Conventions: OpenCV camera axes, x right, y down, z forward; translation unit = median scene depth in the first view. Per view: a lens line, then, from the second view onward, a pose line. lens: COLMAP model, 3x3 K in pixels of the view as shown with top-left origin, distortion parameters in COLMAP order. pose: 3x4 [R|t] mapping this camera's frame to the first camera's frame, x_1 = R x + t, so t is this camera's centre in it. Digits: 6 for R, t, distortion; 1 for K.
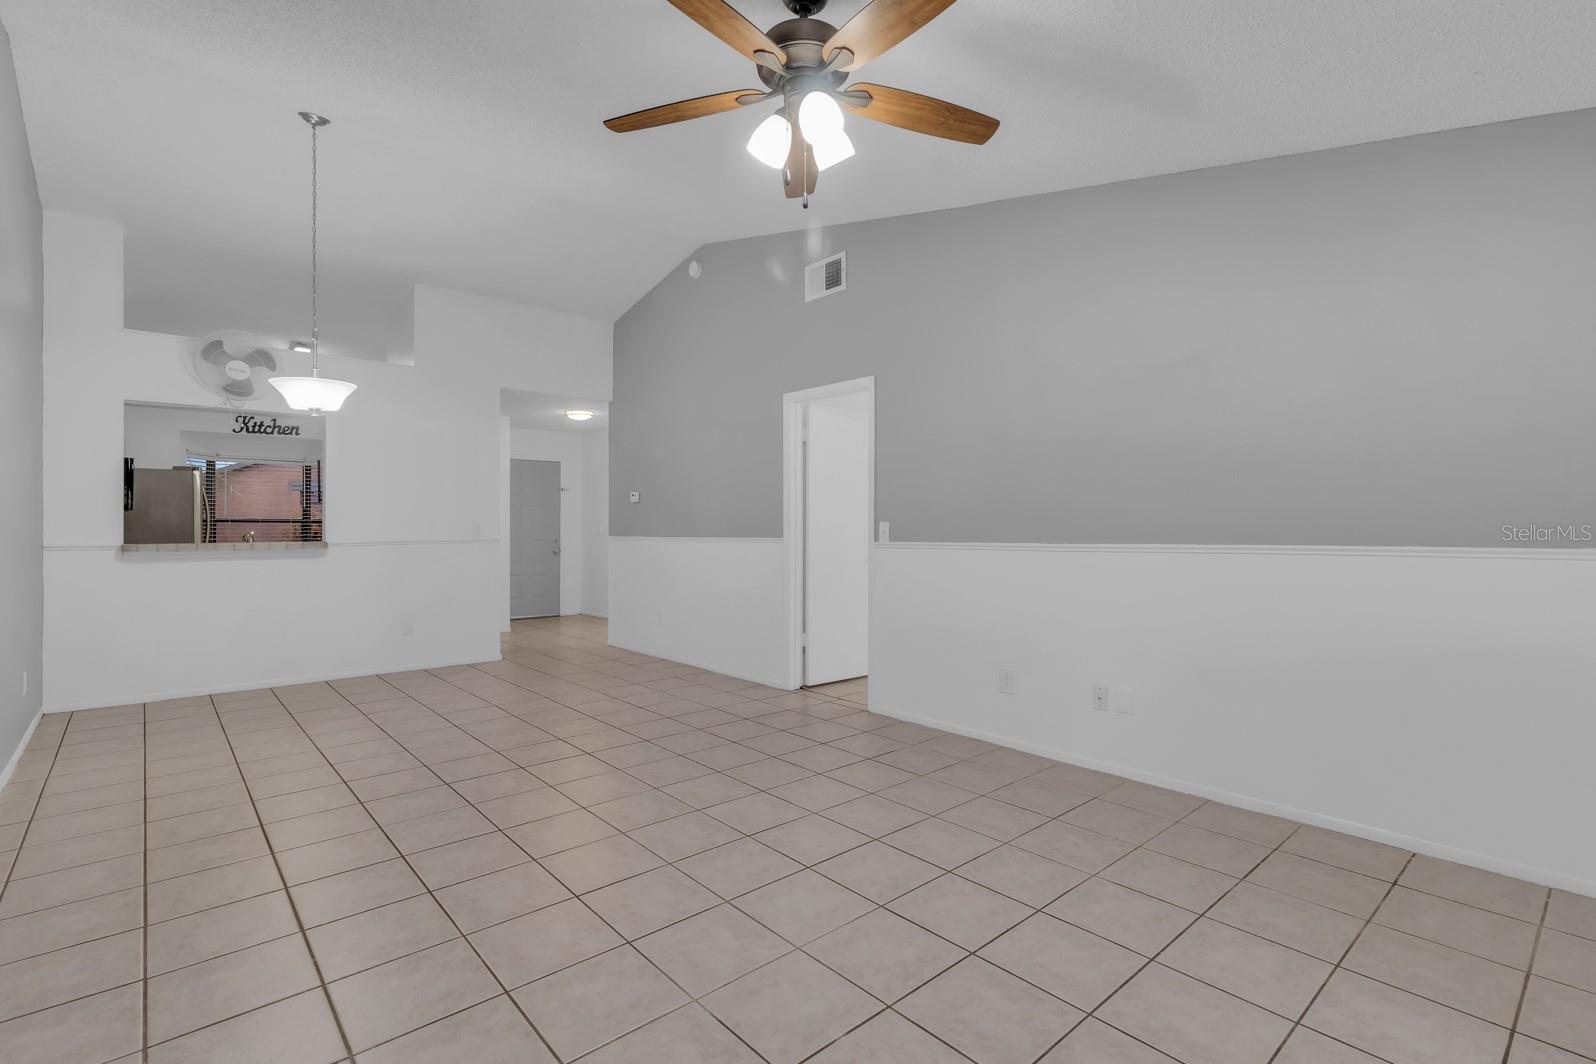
lens RADIAL K [[752.8, 0, 795.8], [0, 752.8, 534.2], [0, 0, 1]] dist [0.001734, 0.000050]
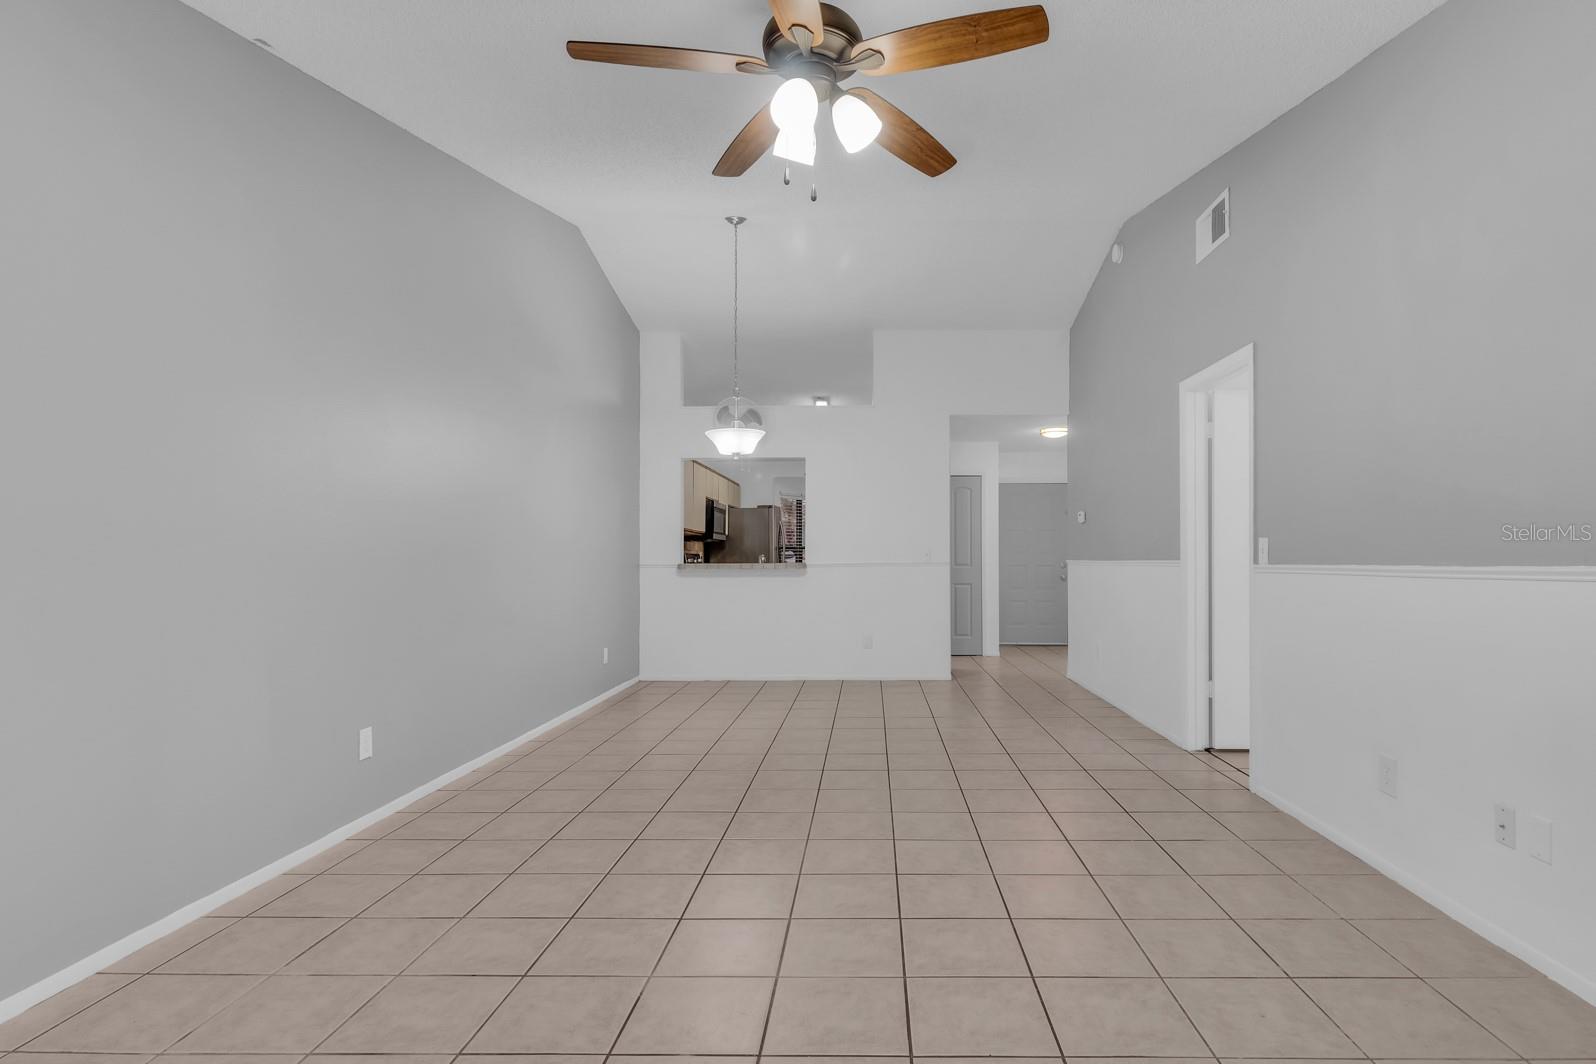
lens RADIAL K [[785.6, 0, 799.5], [0, 785.6, 554.4], [0, 0, 1]] dist [-0.000972, 0.000244]
pose [[0.735368, -0.000887, -0.677668, 0.252785], [-0.005840, 0.999954, -0.007645, 0.007359], [0.677643, 0.009579, 0.735328, 0.100599]]
